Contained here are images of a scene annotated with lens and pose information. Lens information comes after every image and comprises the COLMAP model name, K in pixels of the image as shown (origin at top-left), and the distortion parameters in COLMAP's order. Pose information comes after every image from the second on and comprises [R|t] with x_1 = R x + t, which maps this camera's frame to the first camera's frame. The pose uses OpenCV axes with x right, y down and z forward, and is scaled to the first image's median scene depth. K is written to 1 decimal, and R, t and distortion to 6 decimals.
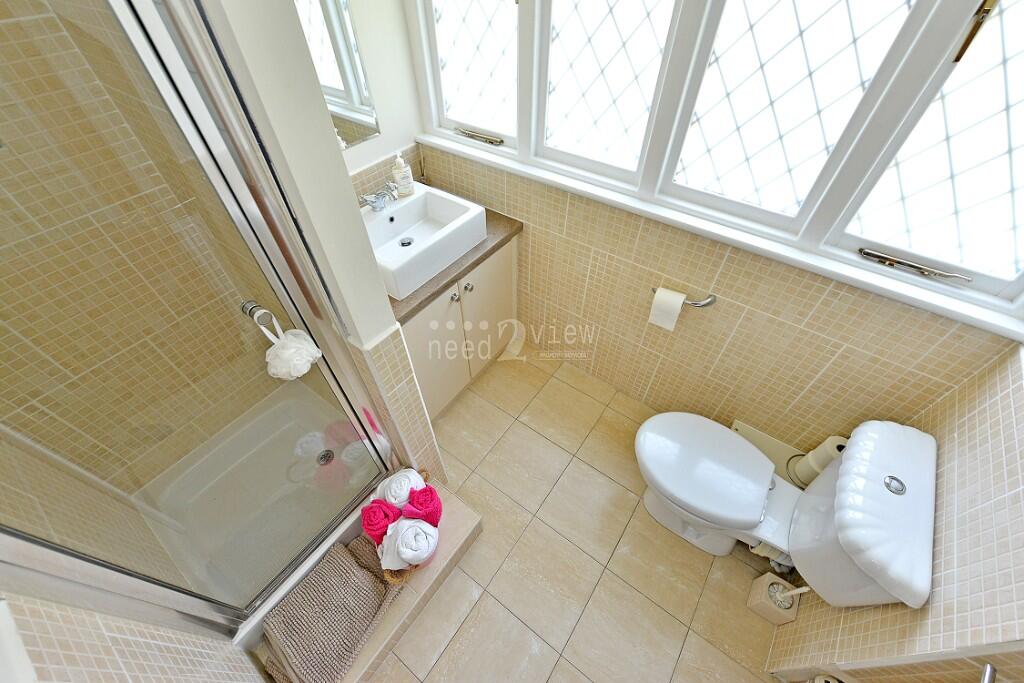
lens RADIAL K [[408.1, 0, 512.2], [0, 408.1, 338.3], [0, 0, 1]] dist [-0.004311, -0.000488]
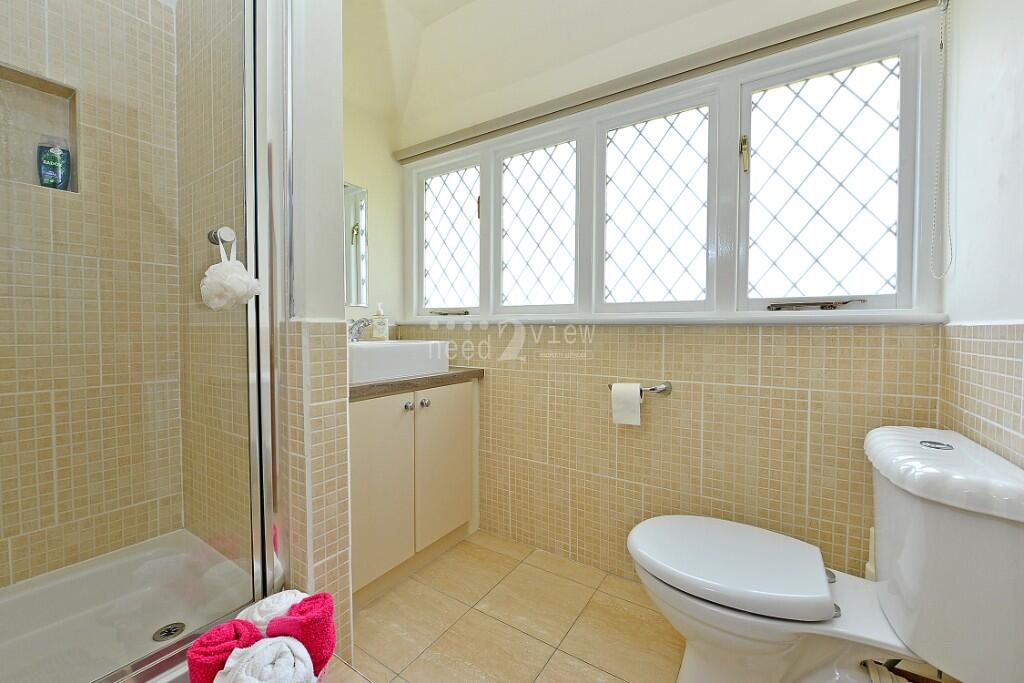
lens RADIAL K [[408.1, 0, 512.2], [0, 408.1, 338.3], [0, 0, 1]] dist [-0.004311, -0.000488]
pose [[0.998758, 0.007101, 0.049309, 0.056138], [0.030848, 0.689063, -0.724045, 0.525533], [-0.039118, 0.724667, 0.687988, 0.233548]]
